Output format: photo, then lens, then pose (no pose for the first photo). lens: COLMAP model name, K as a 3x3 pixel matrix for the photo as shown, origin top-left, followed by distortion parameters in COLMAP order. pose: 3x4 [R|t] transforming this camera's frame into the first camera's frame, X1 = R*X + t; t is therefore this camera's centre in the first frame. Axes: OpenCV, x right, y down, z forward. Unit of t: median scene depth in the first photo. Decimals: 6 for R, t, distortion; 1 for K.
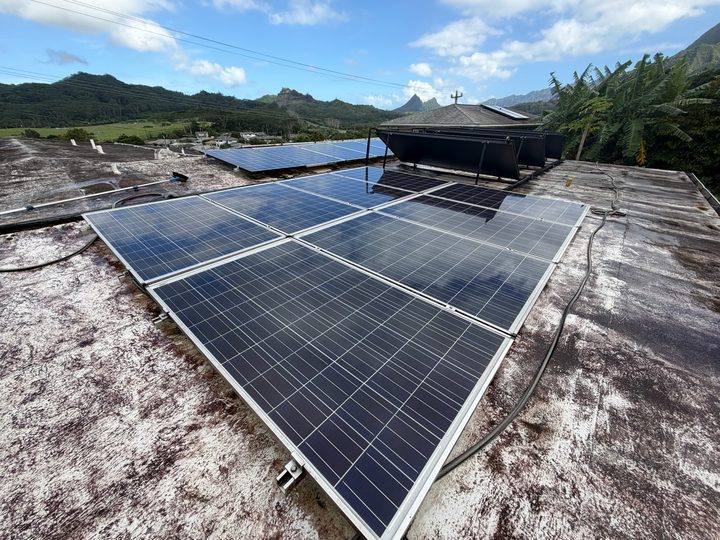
lens RADIAL K [[286.8, 0, 355.6], [0, 286.8, 267.5], [0, 0, 1]] dist [0.000905, -0.000109]
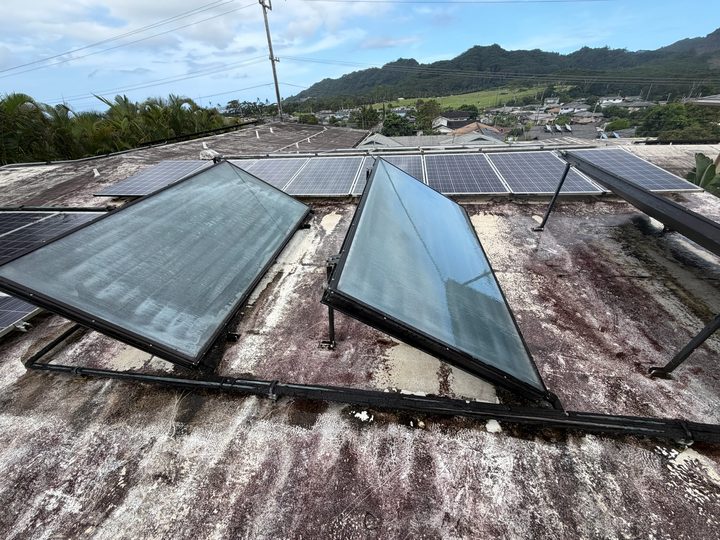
lens RADIAL K [[286.8, 0, 361.3], [0, 286.8, 265.4], [0, 0, 1]] dist [0.000905, -0.000109]
pose [[0.537835, 0.407618, -0.737957, 1.007643], [-0.339914, 0.905887, 0.252641, -0.678295], [0.771487, 0.114963, 0.625773, 1.101399]]
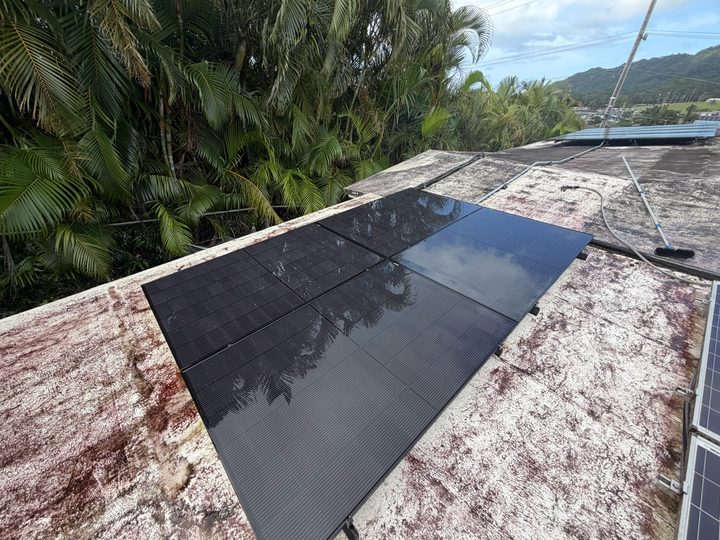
lens RADIAL K [[286.8, 0, 358.8], [0, 286.8, 268.5], [0, 0, 1]] dist [0.000905, -0.000109]
pose [[-0.108981, 0.522946, -0.845370, -0.064841], [-0.452264, 0.731232, 0.510644, -0.099327], [0.885201, 0.437981, 0.156819, -0.071800]]
